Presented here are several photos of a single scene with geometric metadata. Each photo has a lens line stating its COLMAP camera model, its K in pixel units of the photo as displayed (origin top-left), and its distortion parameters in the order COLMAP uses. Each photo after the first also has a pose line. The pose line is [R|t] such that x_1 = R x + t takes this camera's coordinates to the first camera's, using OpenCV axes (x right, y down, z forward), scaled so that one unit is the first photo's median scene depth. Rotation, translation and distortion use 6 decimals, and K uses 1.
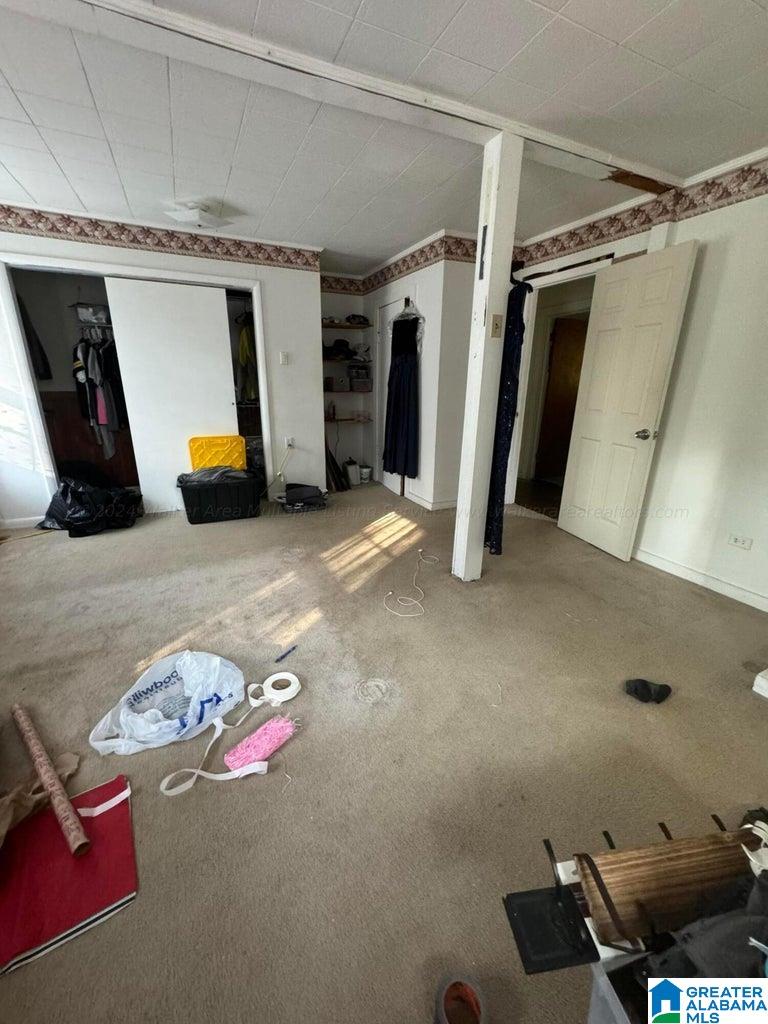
lens RADIAL K [[409.1, 0, 384.0], [0, 409.1, 512.0], [0, 0, 1]] dist [-0.001159, -0.000092]
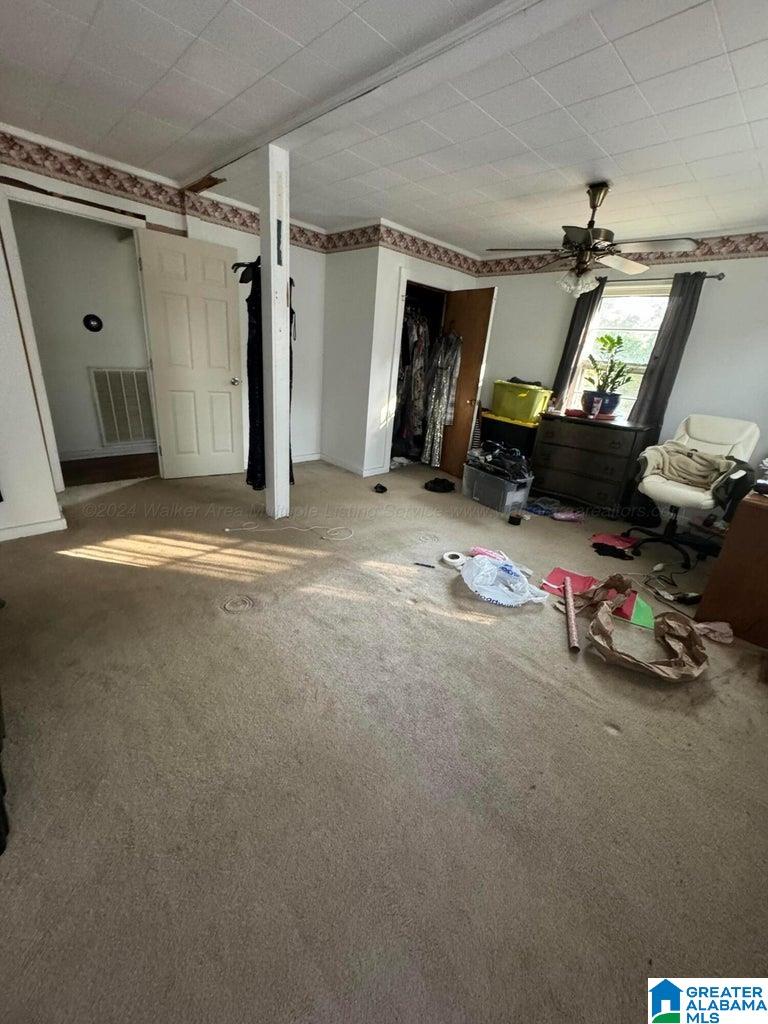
lens RADIAL K [[409.1, 0, 384.0], [0, 409.1, 512.0], [0, 0, 1]] dist [-0.001159, -0.000092]
pose [[-0.315138, -0.380527, 0.869418, -0.817646], [0.213643, 0.864138, 0.455655, -0.290661], [-0.924686, 0.329339, -0.191025, 0.816512]]
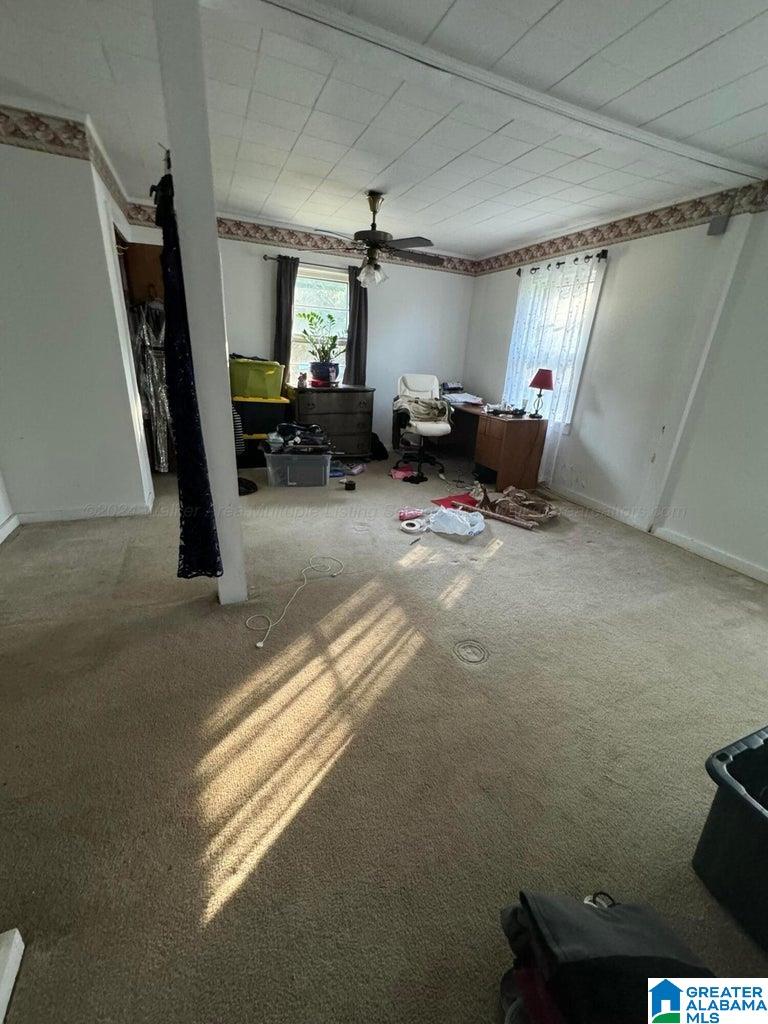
lens RADIAL K [[409.1, 0, 384.0], [0, 409.1, 512.0], [0, 0, 1]] dist [-0.001159, -0.000092]
pose [[-0.995947, -0.088398, 0.016609, -0.081458], [-0.057147, 0.764498, 0.642089, -0.442223], [-0.069457, 0.638537, -0.766450, 1.299562]]
